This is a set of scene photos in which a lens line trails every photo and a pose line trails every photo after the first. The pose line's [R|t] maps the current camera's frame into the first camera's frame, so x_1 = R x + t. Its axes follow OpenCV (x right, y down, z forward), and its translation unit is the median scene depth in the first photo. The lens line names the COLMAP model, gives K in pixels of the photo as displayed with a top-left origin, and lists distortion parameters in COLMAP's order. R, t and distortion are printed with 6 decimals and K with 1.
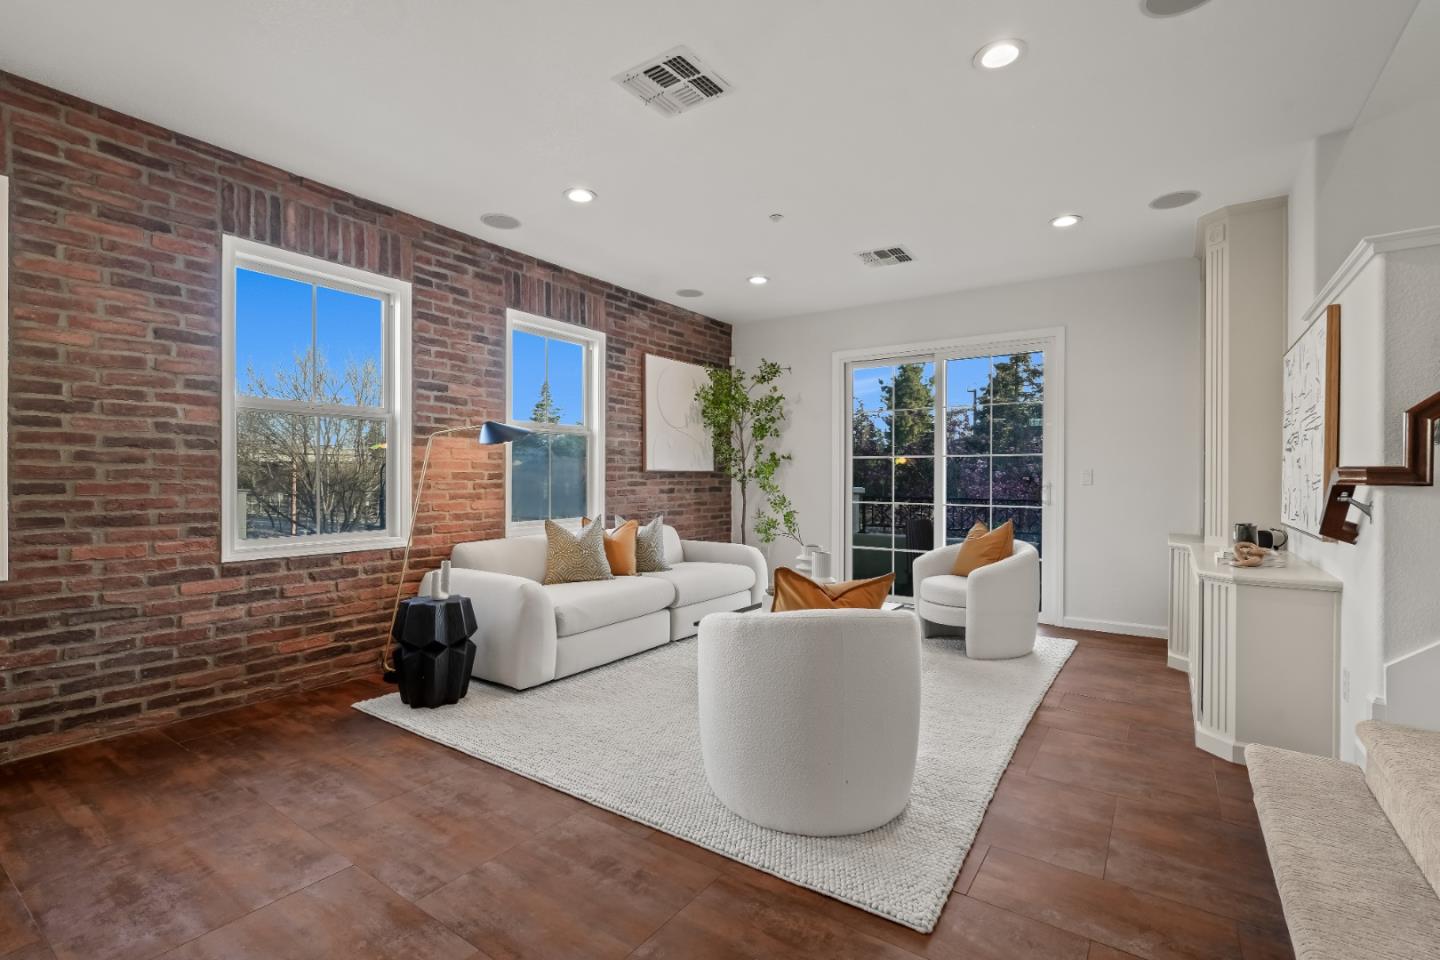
lens RADIAL K [[663.8, 0, 706.8], [0, 663.8, 479.6], [0, 0, 1]] dist [-0.000299, 0.000614]
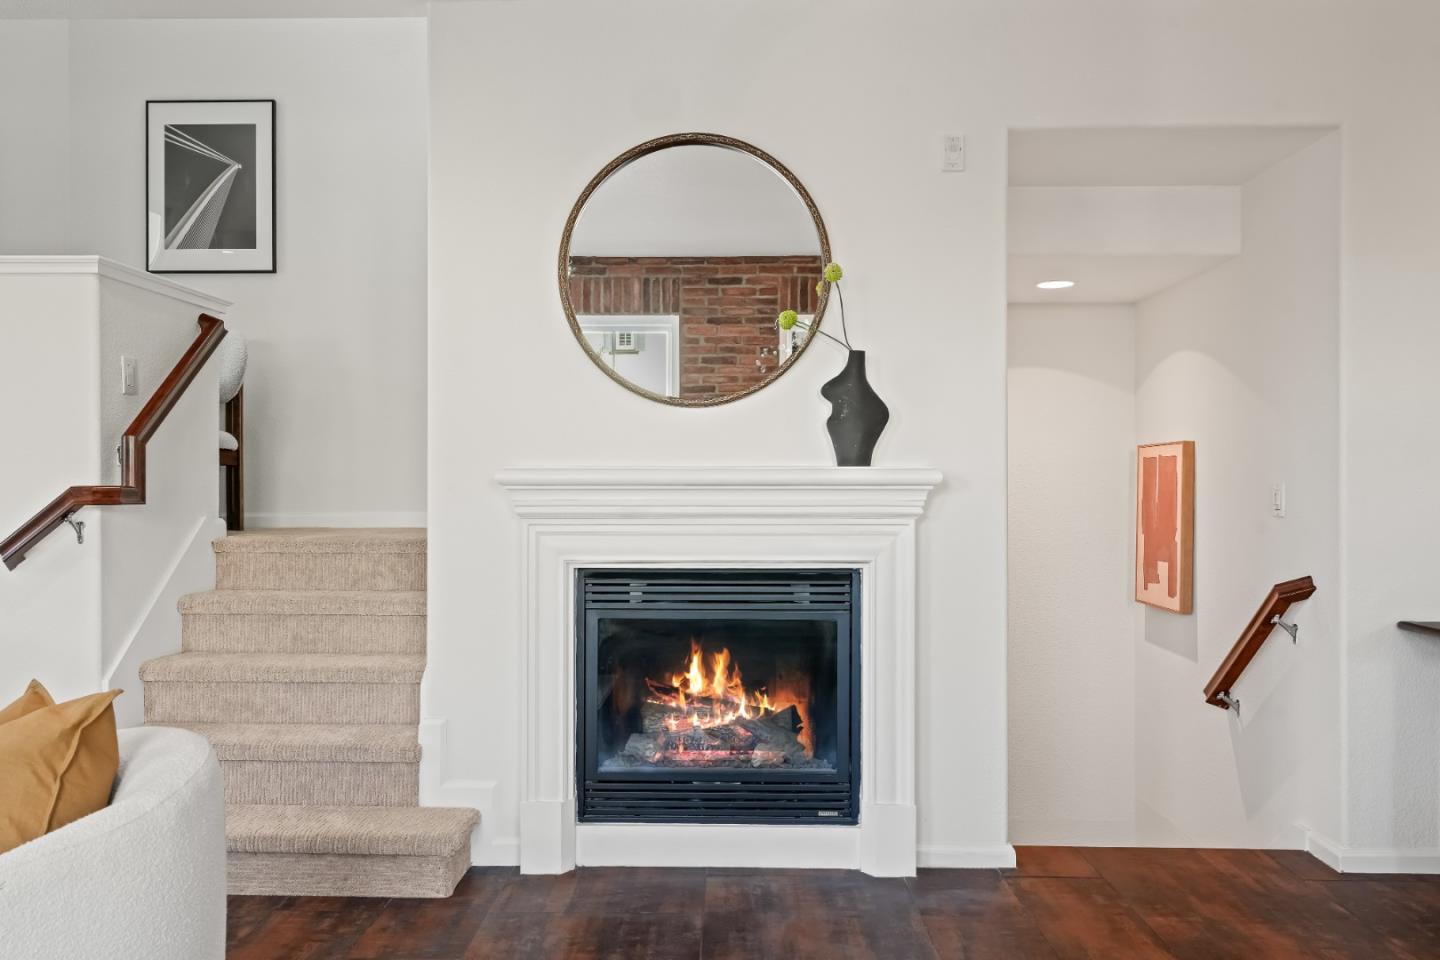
lens RADIAL K [[1096.5, 0, 720.0], [0, 1096.5, 480.0], [0, 0, 1]] dist [-0.004053, 0.000735]
pose [[-0.553389, -0.002393, 0.832920, -0.616965], [-0.001893, 0.999997, 0.001615, -0.023298], [-0.832921, -0.000683, -0.553392, 0.783773]]
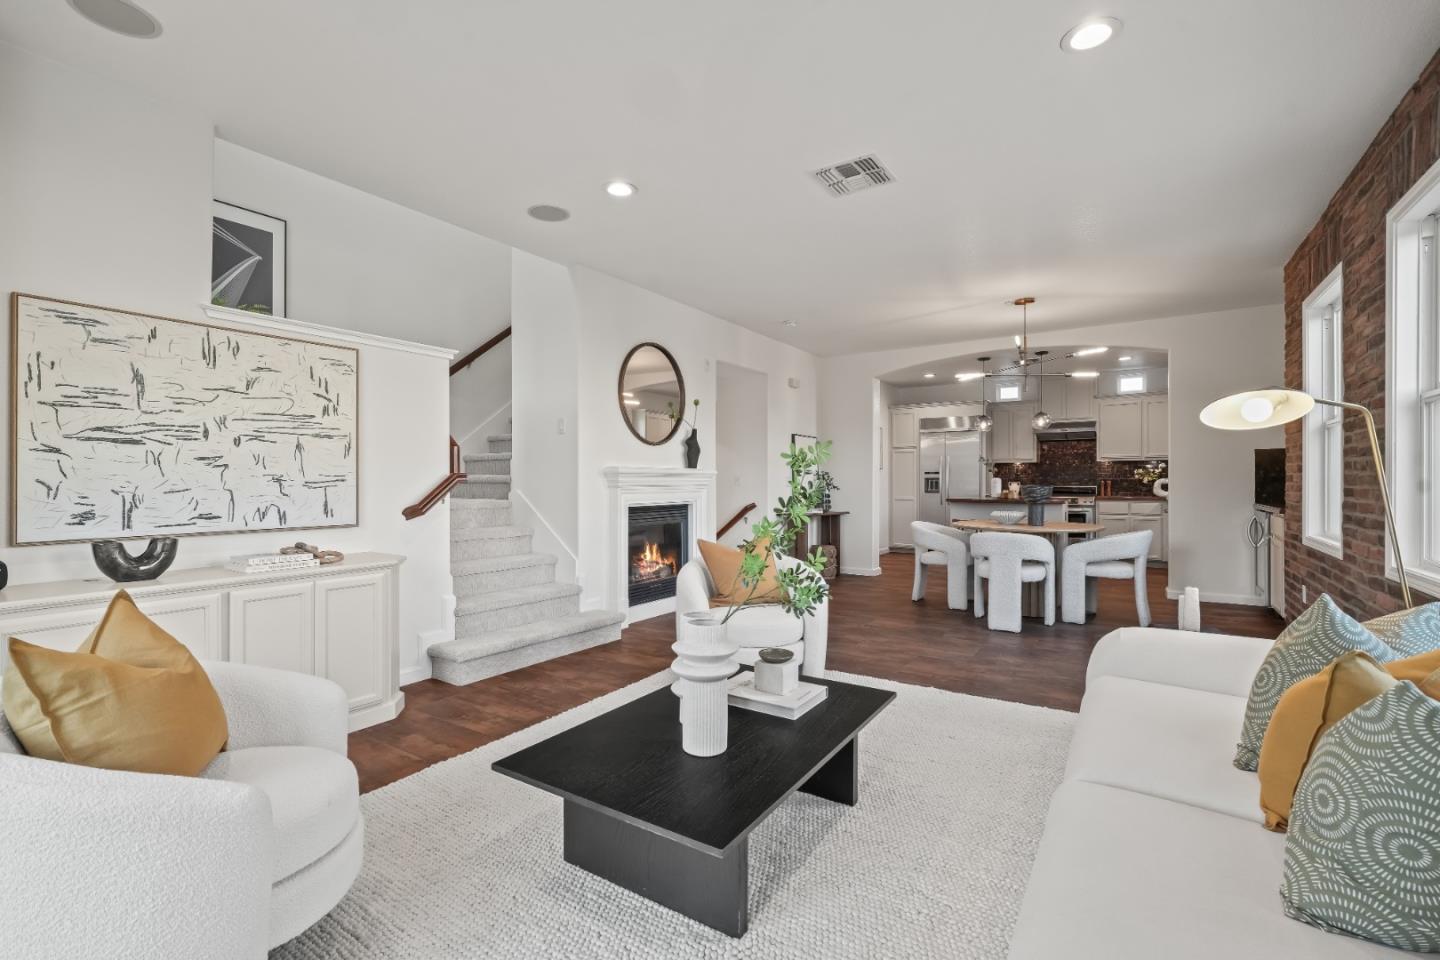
lens RADIAL K [[623.7, 0, 713.0], [0, 623.7, 476.6], [0, 0, 1]] dist [-0.003535, -0.000103]
pose [[-0.999968, -0.007571, -0.002512, 0.194114], [-0.007567, 0.999970, -0.001481, -0.008541], [0.002523, -0.001462, -0.999996, 1.925930]]
